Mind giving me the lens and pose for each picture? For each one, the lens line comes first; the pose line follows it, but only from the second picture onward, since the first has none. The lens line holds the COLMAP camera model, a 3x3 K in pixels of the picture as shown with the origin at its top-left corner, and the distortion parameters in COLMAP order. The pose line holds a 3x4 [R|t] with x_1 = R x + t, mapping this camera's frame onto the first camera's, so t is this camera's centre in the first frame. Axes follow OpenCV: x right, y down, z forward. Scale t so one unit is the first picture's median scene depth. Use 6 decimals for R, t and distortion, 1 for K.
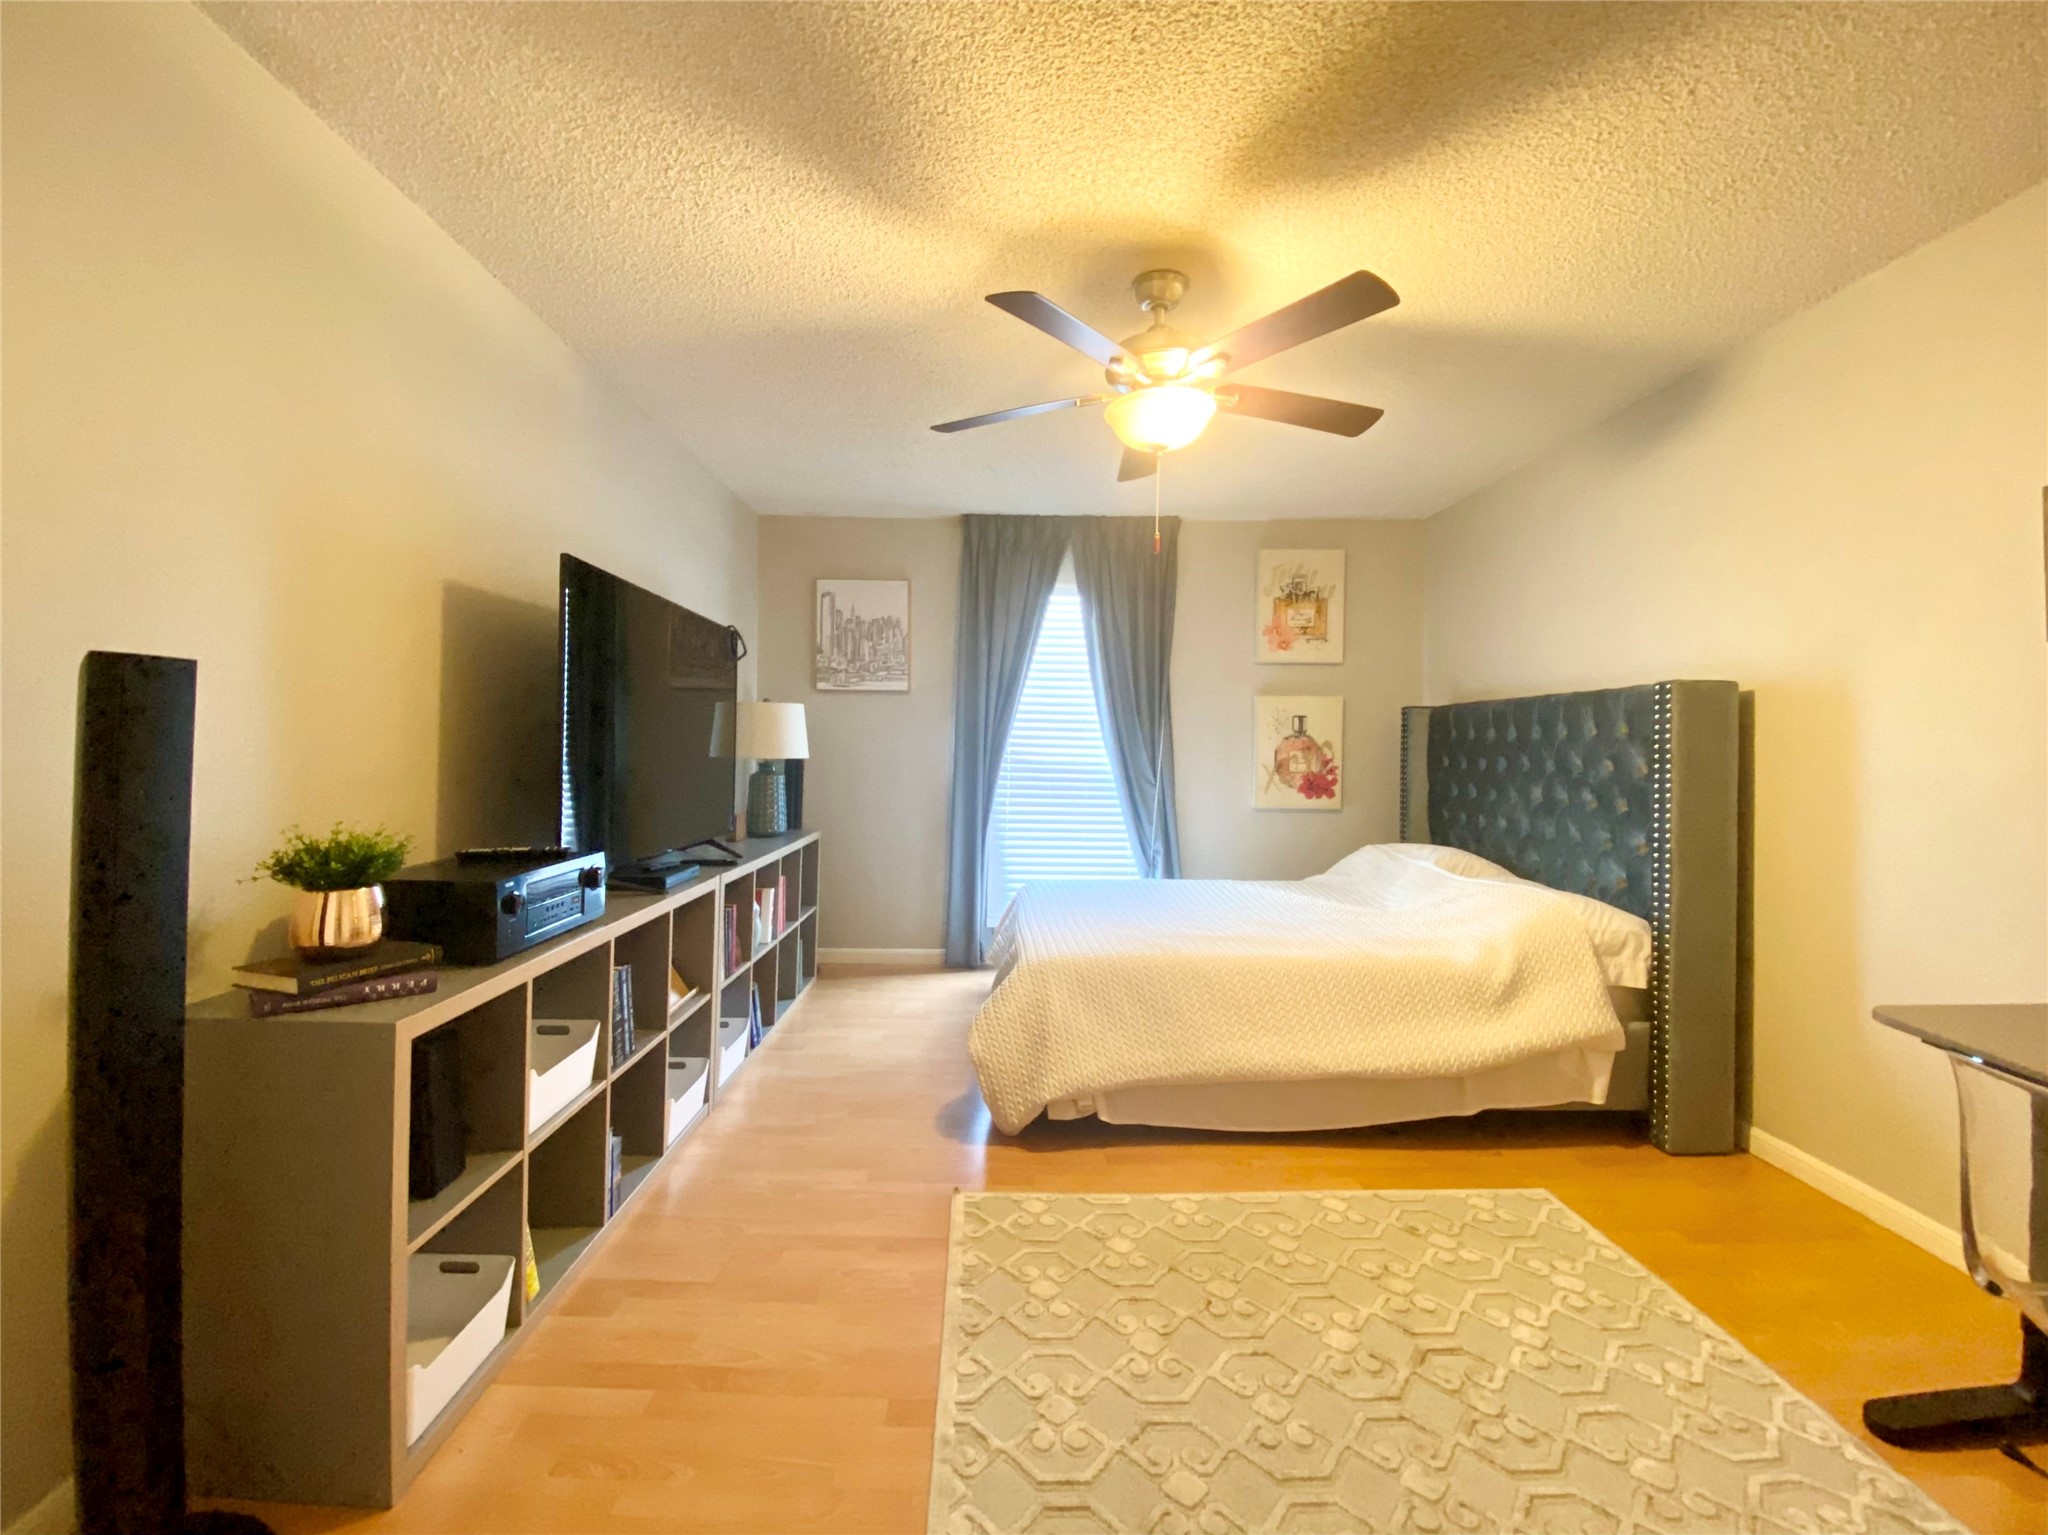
lens RADIAL K [[863.1, 0, 1007.6], [0, 863.1, 749.7], [0, 0, 1]] dist [0.066611, -0.036129]
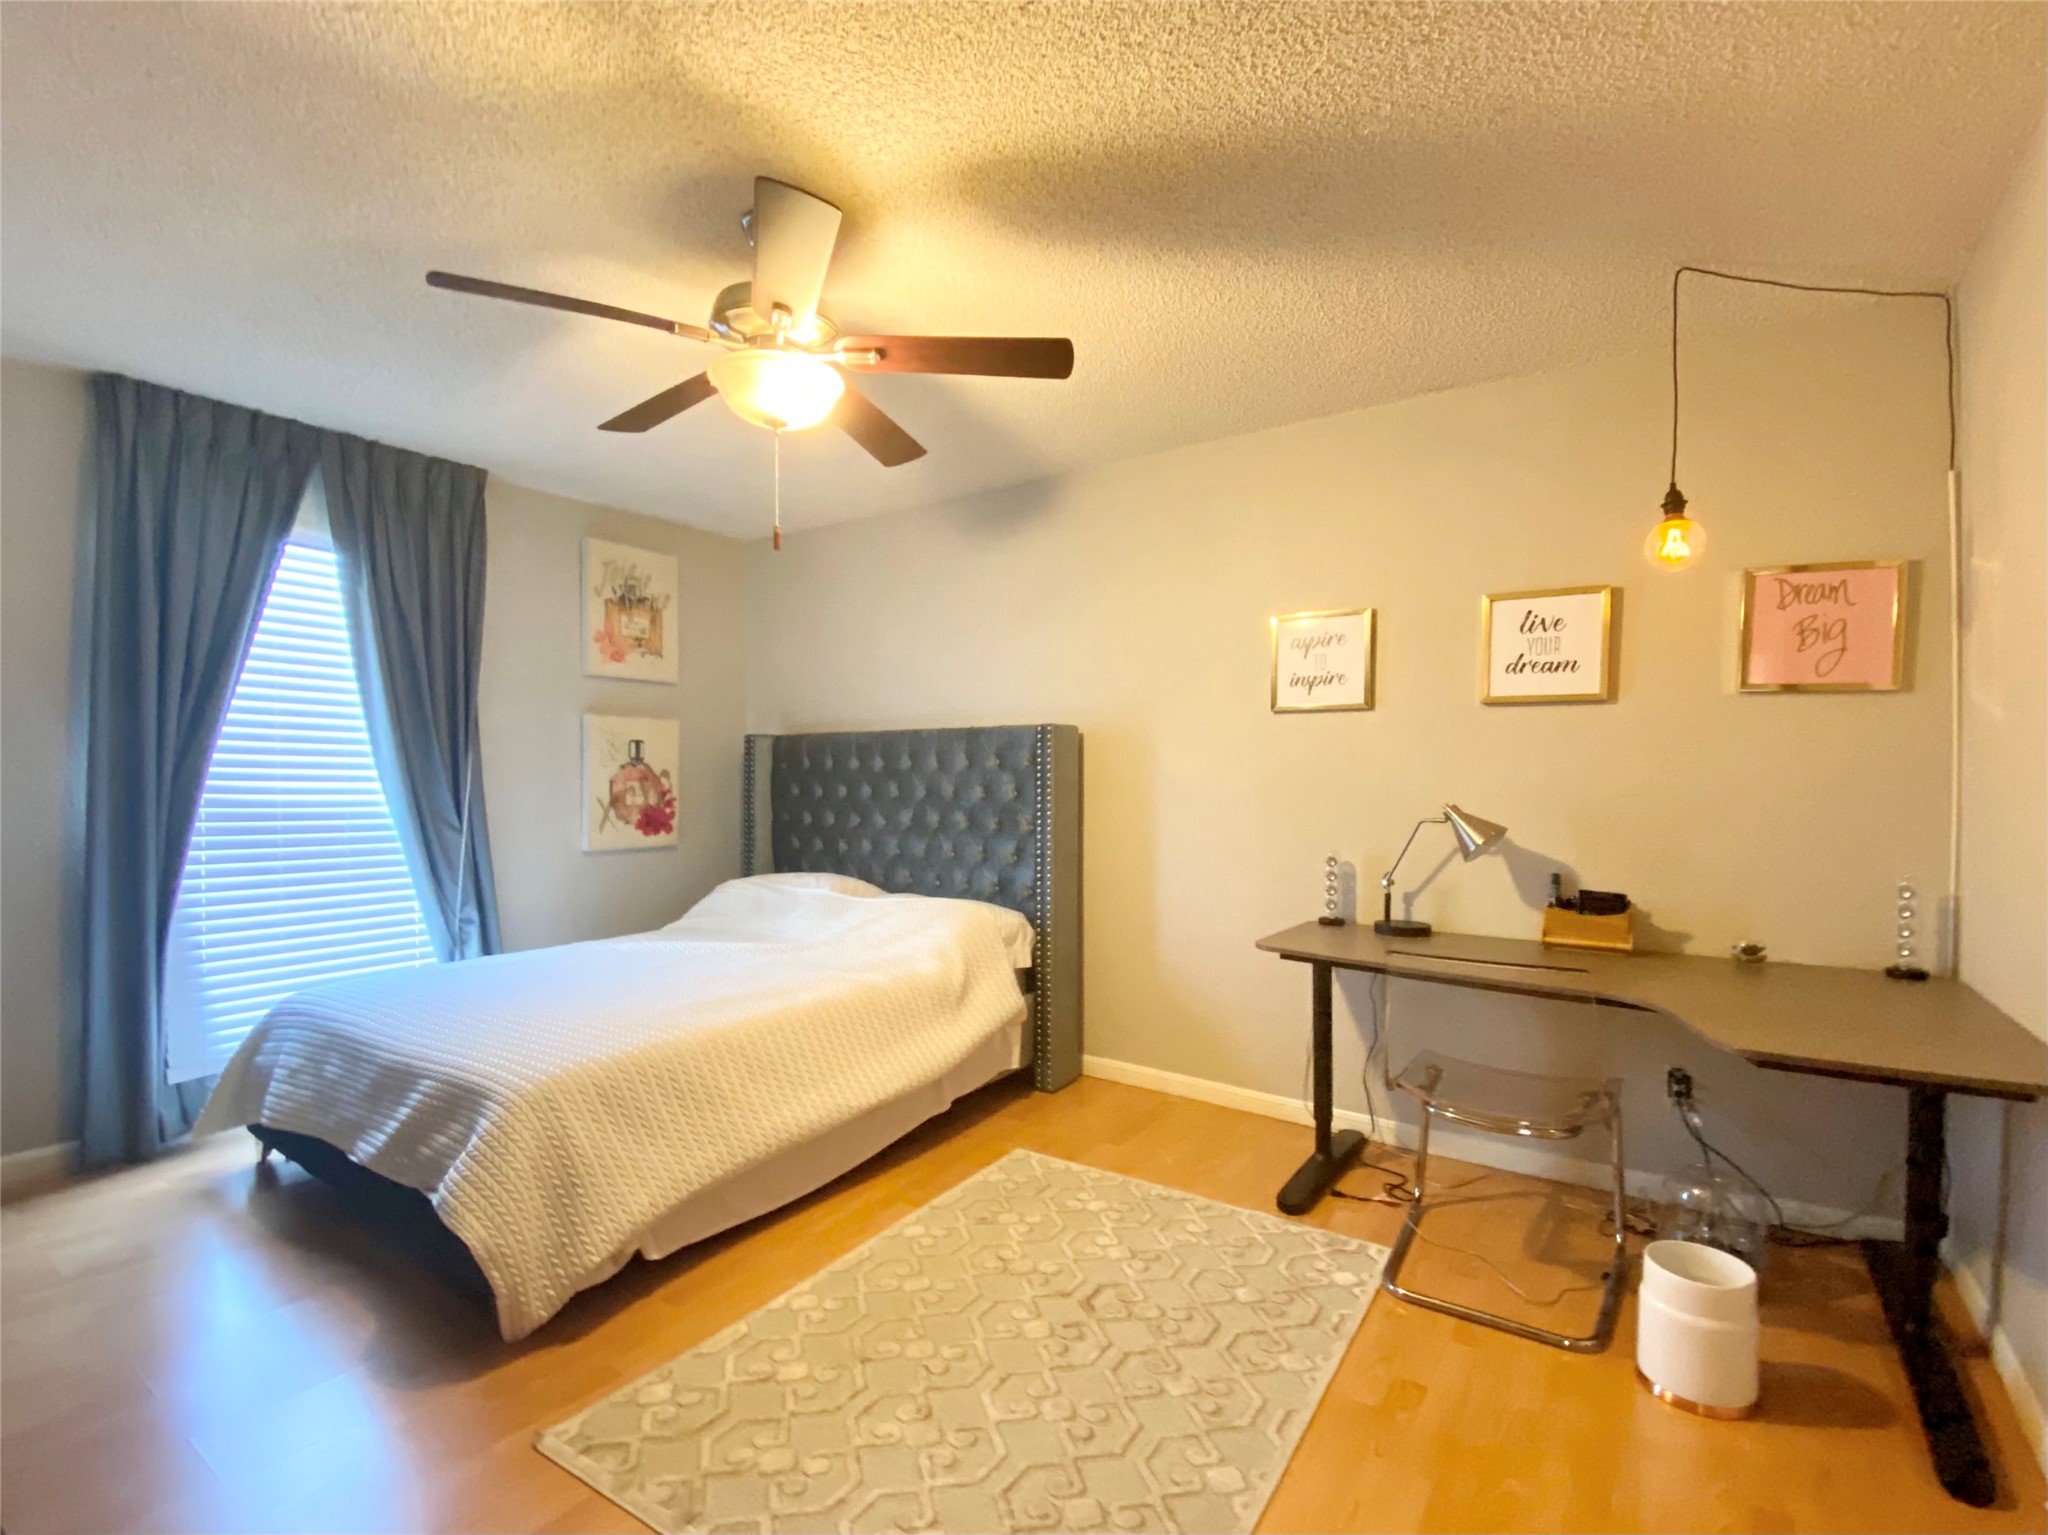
lens RADIAL K [[989.1, 0, 969.2], [0, 989.1, 790.2], [0, 0, 1]] dist [0.085887, -0.062319]
pose [[0.576976, -0.019092, 0.816538, -0.378920], [0.008083, 0.999811, 0.017666, -0.005972], [-0.816721, -0.003593, 0.577021, 0.208369]]
